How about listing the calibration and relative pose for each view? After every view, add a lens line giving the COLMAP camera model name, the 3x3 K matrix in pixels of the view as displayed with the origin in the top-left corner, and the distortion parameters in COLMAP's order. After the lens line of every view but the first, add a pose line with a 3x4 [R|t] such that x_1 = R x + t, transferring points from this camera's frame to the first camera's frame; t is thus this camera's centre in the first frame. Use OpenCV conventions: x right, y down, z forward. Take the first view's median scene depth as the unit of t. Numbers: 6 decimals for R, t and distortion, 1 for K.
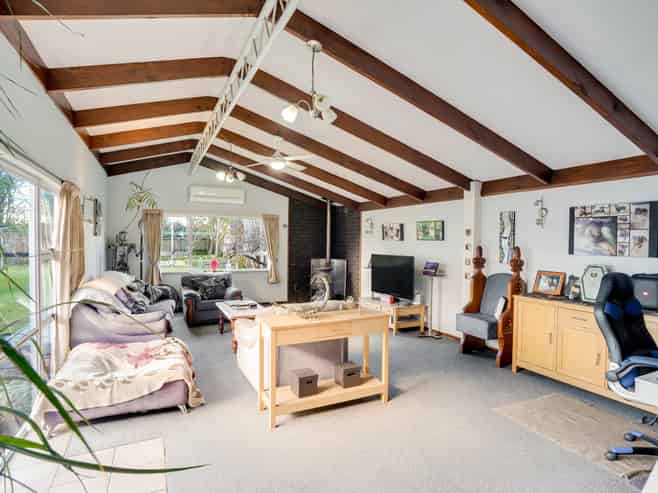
lens RADIAL K [[364.3, 0, 326.4], [0, 364.3, 243.2], [0, 0, 1]] dist [-0.024500, 0.001019]
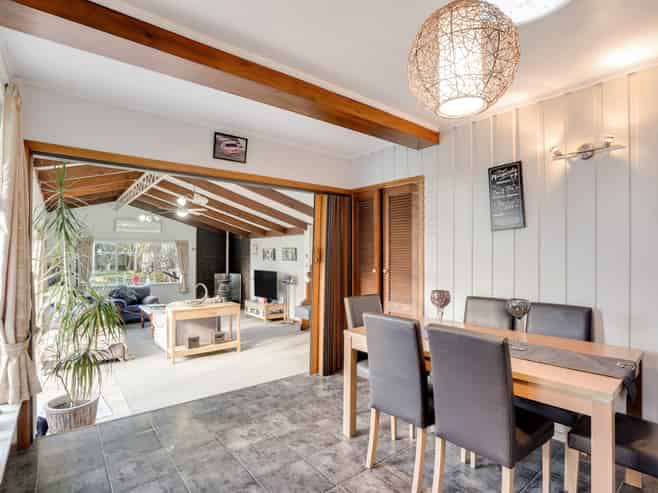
lens RADIAL K [[364.3, 0, 322.3], [0, 364.3, 247.4], [0, 0, 1]] dist [-0.024500, 0.001019]
pose [[0.982504, -0.006649, 0.186124, 0.129346], [0.010740, 0.999722, -0.020979, -0.027181], [-0.185933, 0.022611, 0.982302, -0.490949]]
